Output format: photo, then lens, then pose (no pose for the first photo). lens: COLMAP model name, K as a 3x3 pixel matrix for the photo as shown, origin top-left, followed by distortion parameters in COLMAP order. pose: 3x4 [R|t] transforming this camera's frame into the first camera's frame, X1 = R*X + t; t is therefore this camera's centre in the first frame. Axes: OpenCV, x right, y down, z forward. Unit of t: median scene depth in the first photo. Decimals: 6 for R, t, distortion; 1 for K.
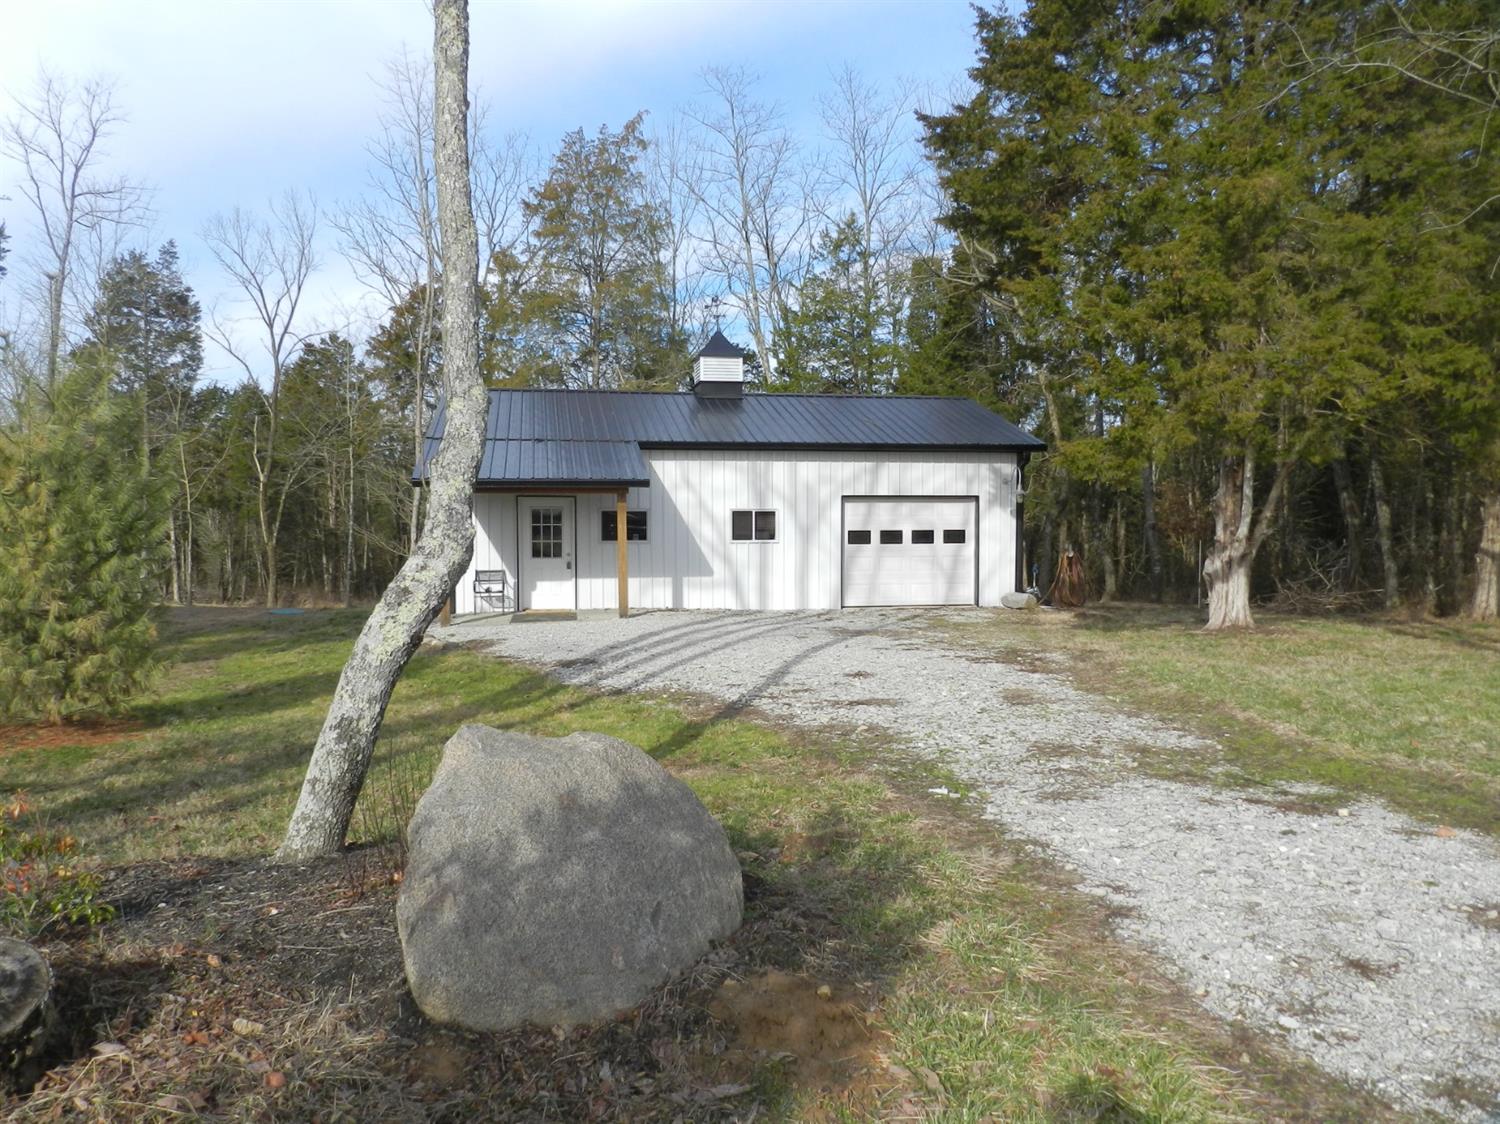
lens RADIAL K [[1141.4, 0, 743.2], [0, 1141.4, 558.3], [0, 0, 1]] dist [0.024908, -0.011580]
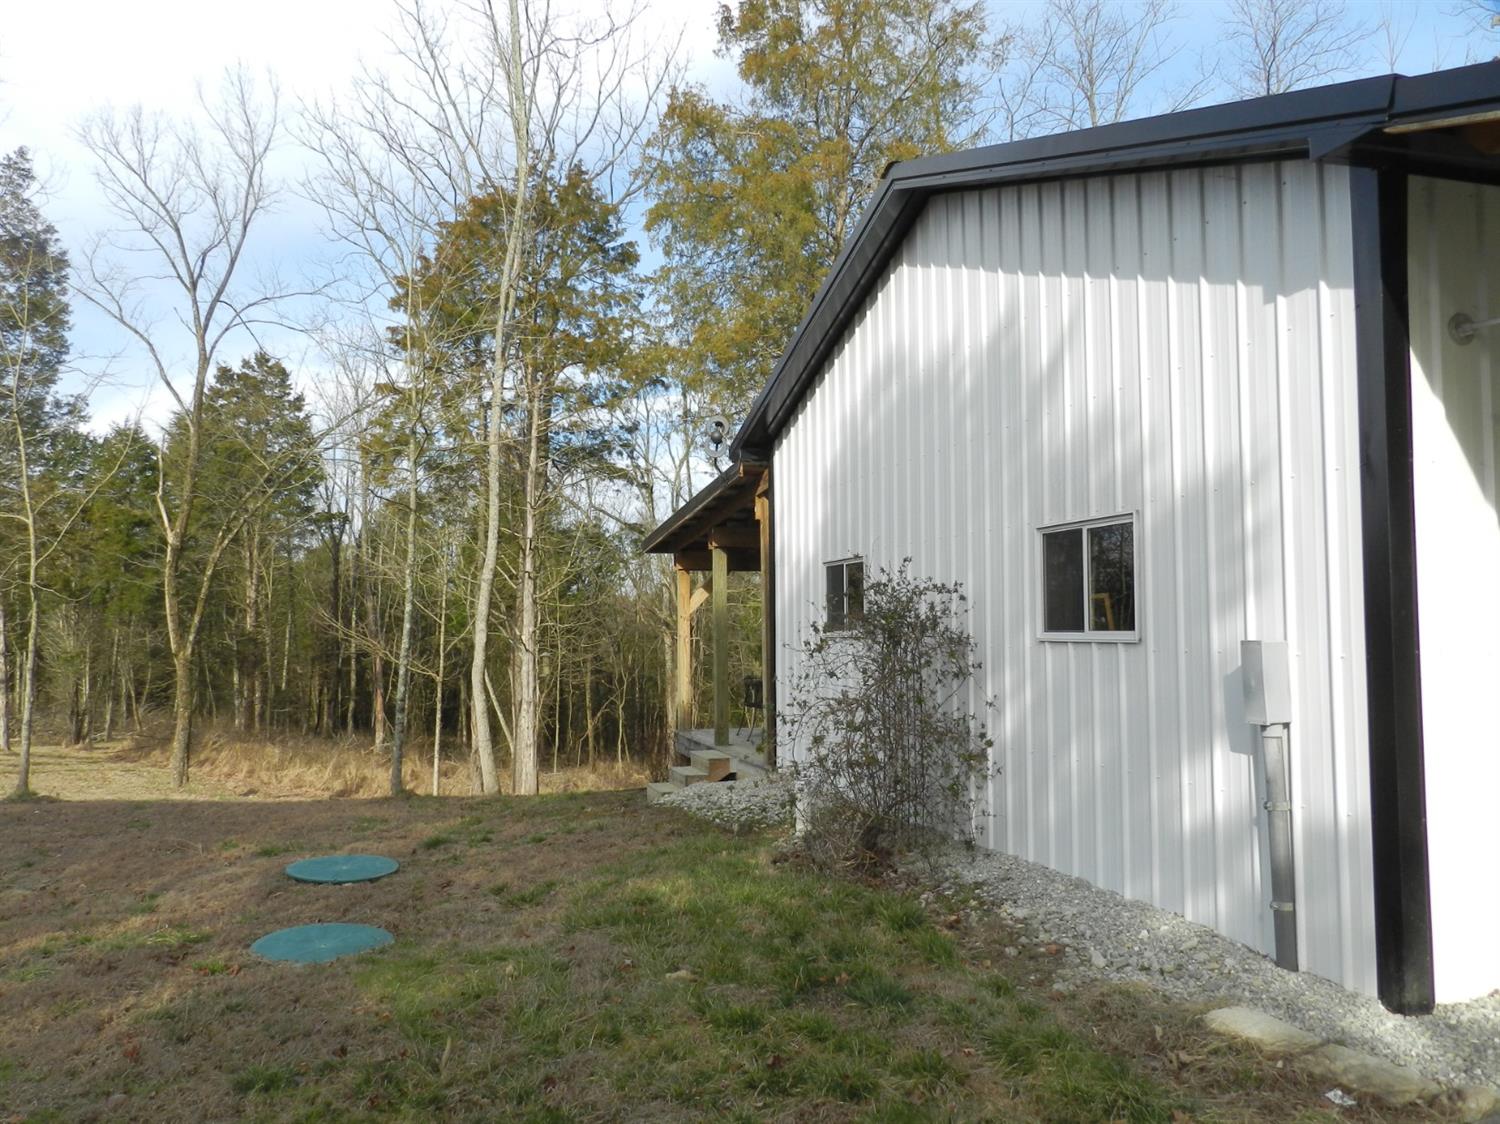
lens RADIAL K [[1141.4, 0, 741.7], [0, 1141.4, 562.4], [0, 0, 1]] dist [0.024908, -0.011580]
pose [[0.994467, 0.004135, 0.104970, -0.367035], [0.005431, 0.995865, -0.090679, -0.008963], [-0.104911, 0.090747, 0.990333, 0.756077]]
